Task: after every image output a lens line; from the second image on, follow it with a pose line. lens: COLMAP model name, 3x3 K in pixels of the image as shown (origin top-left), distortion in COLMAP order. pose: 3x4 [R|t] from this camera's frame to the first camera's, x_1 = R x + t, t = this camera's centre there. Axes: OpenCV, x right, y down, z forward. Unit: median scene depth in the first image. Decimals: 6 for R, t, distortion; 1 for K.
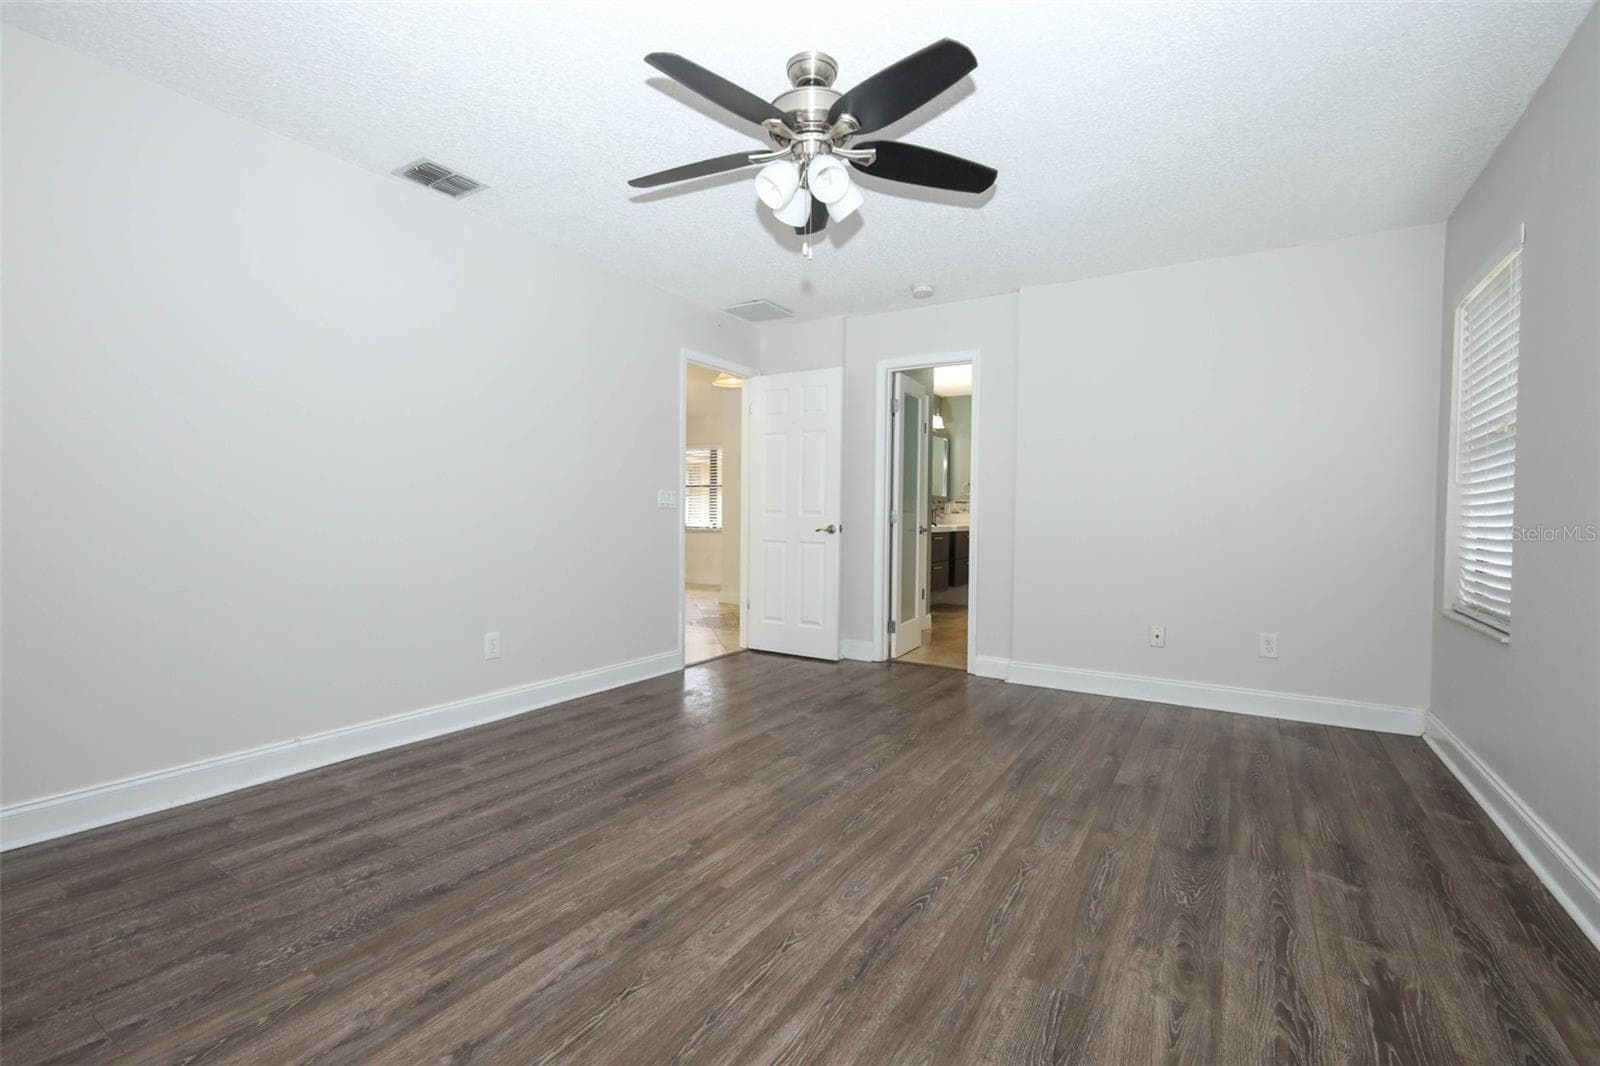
lens RADIAL K [[717.5, 0, 798.3], [0, 717.5, 531.8], [0, 0, 1]] dist [0.002403, 0.000078]
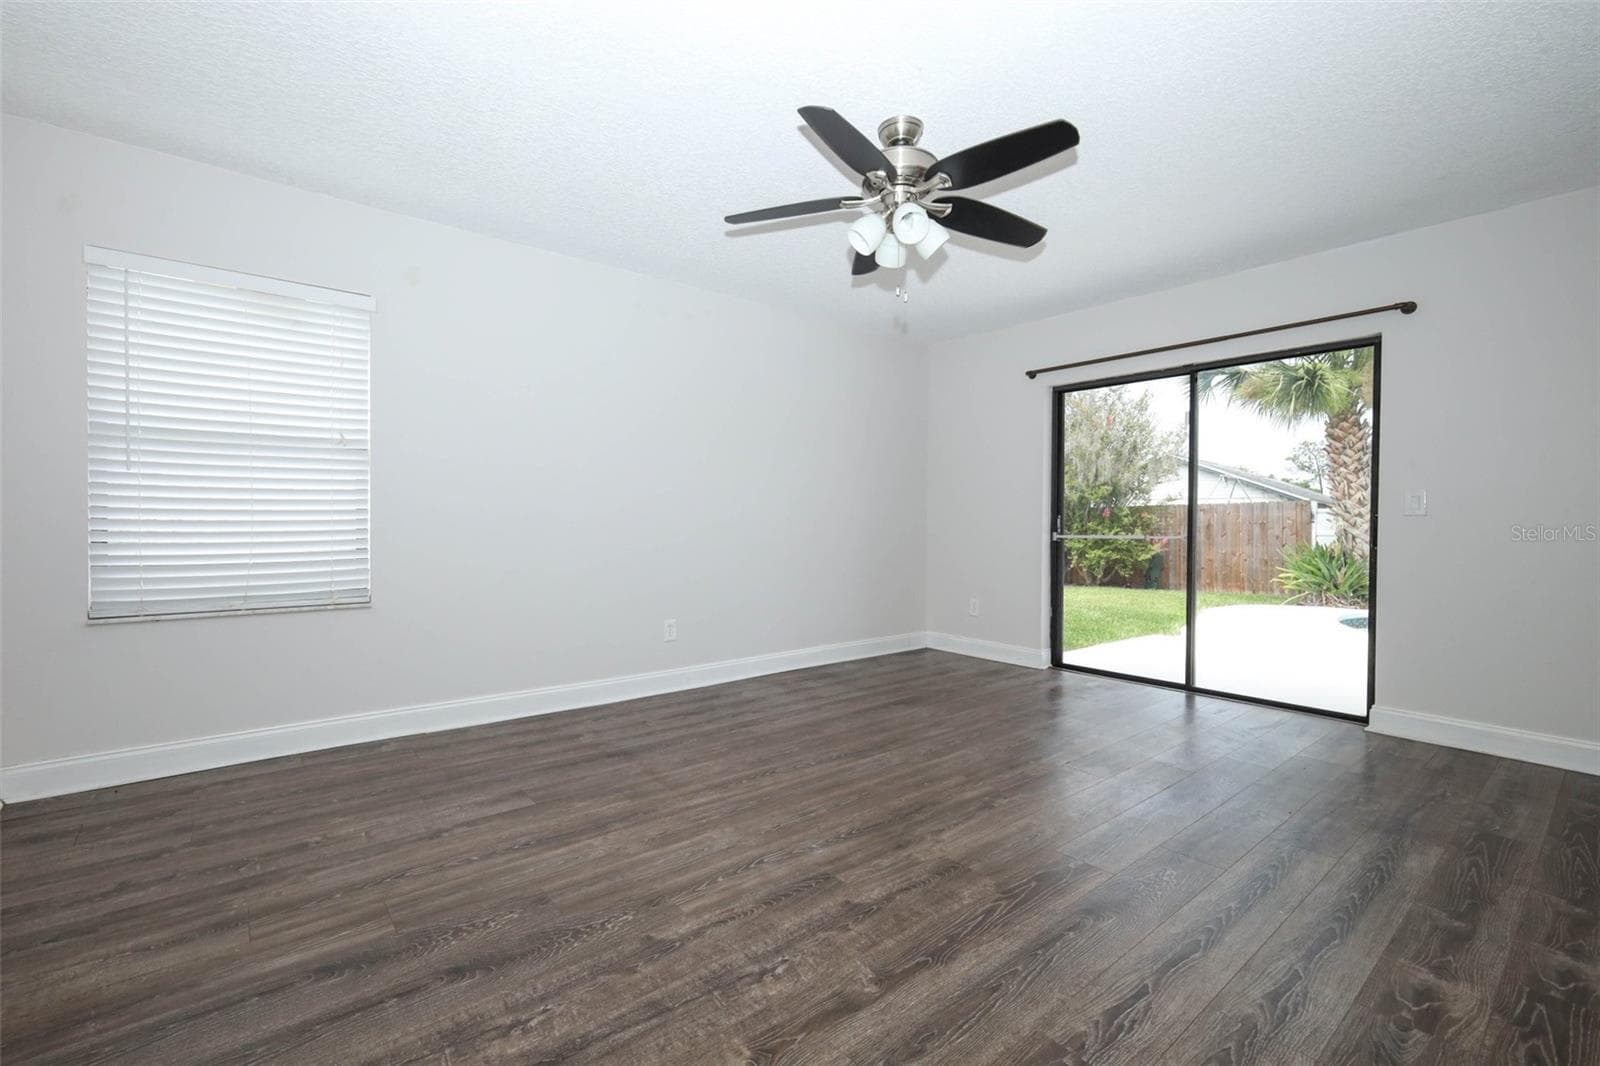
lens RADIAL K [[717.5, 0, 798.3], [0, 717.5, 531.8], [0, 0, 1]] dist [0.002403, 0.000078]
pose [[-0.950544, -0.024219, 0.309643, -0.181135], [-0.012461, 0.999126, 0.039893, -0.048185], [-0.310339, 0.034062, -0.950016, 2.006397]]
